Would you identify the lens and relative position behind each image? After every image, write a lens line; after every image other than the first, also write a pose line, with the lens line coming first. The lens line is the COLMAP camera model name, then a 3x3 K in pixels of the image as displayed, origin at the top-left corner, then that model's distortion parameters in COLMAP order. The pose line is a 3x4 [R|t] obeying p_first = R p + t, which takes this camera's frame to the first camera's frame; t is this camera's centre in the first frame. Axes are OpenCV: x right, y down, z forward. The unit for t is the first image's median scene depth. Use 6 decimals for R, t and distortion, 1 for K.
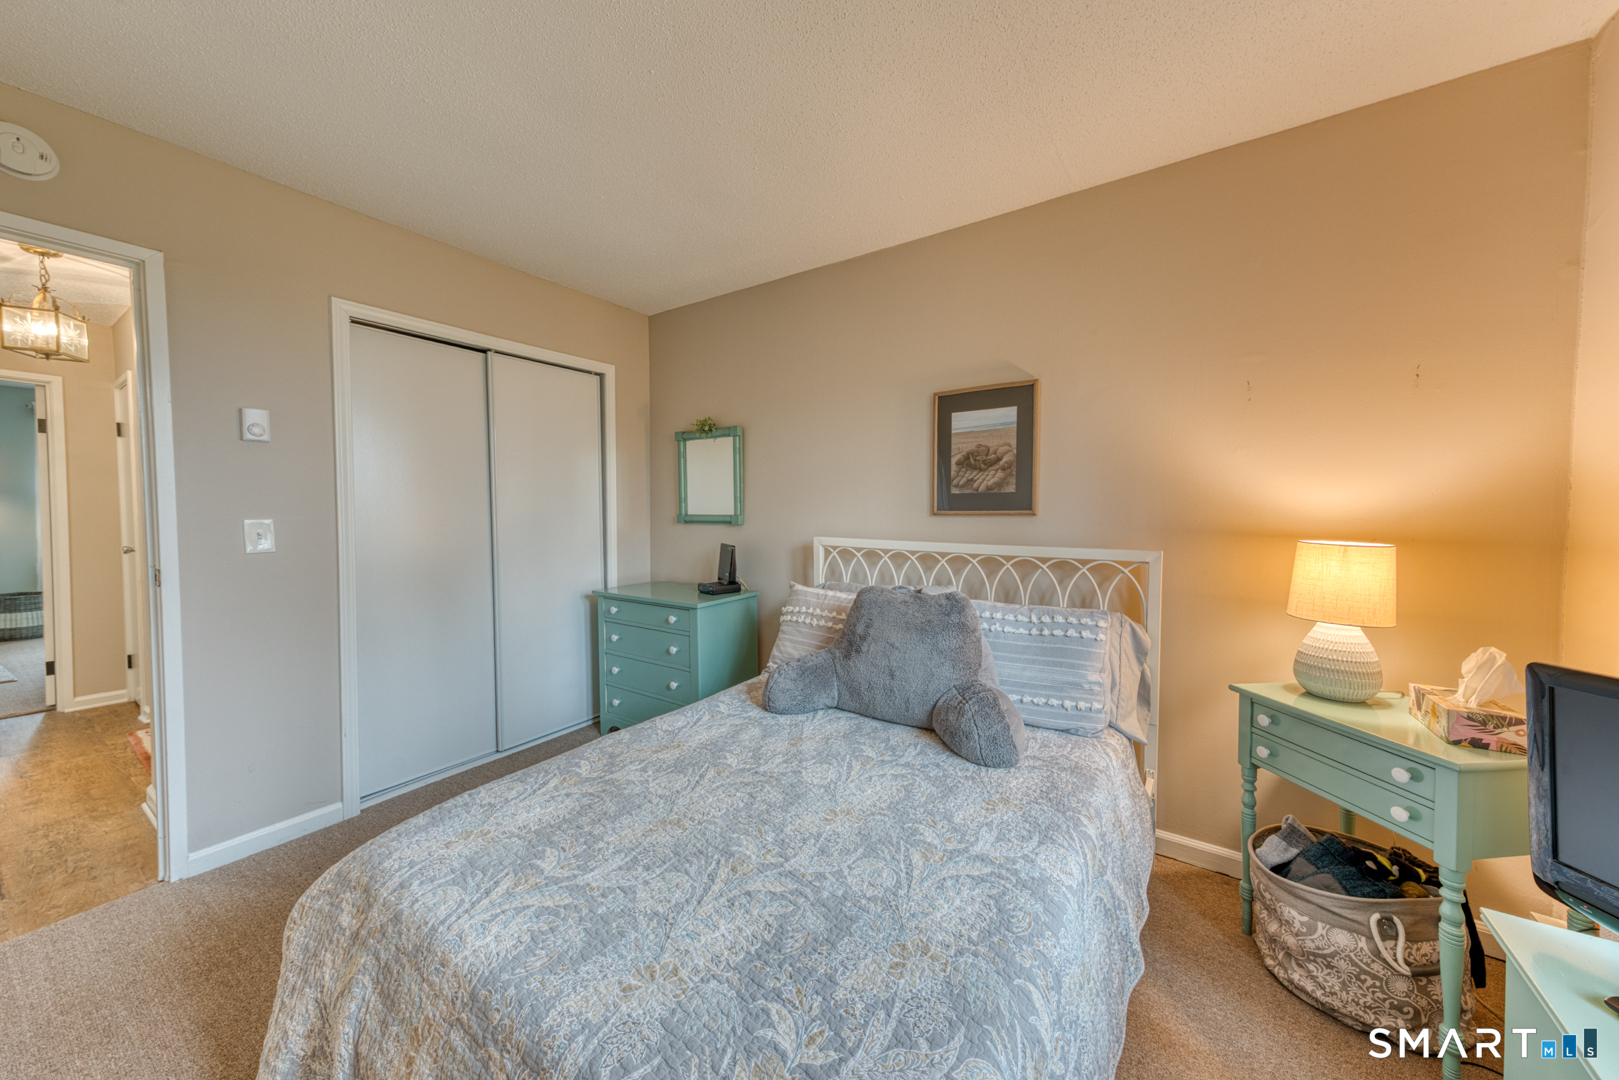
lens RADIAL K [[550.0, 0, 809.1], [0, 550.0, 530.3], [0, 0, 1]] dist [0.027414, -0.003396]
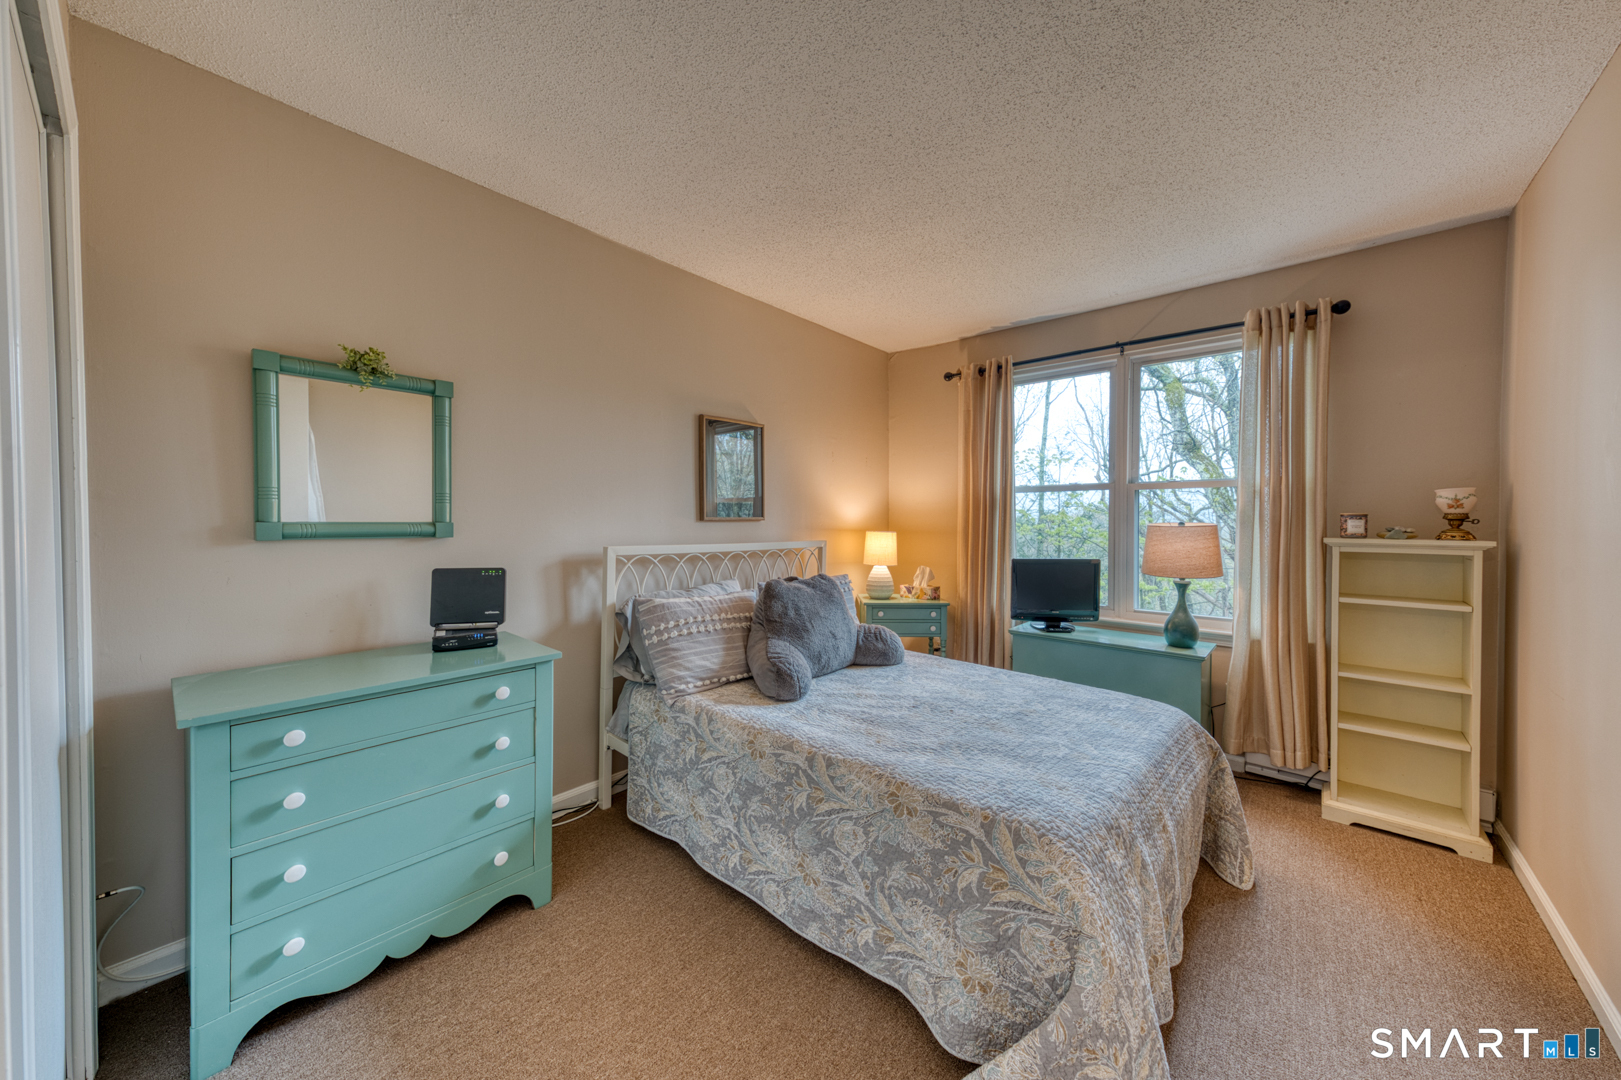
lens RADIAL K [[584.5, 0, 779.1], [0, 584.5, 533.8], [0, 0, 1]] dist [0.055936, 0.000011]
pose [[0.147686, -0.035027, 0.988414, -0.942115], [0.022498, 0.999233, 0.032049, -0.035801], [-0.988778, 0.017504, 0.148361, 0.644053]]
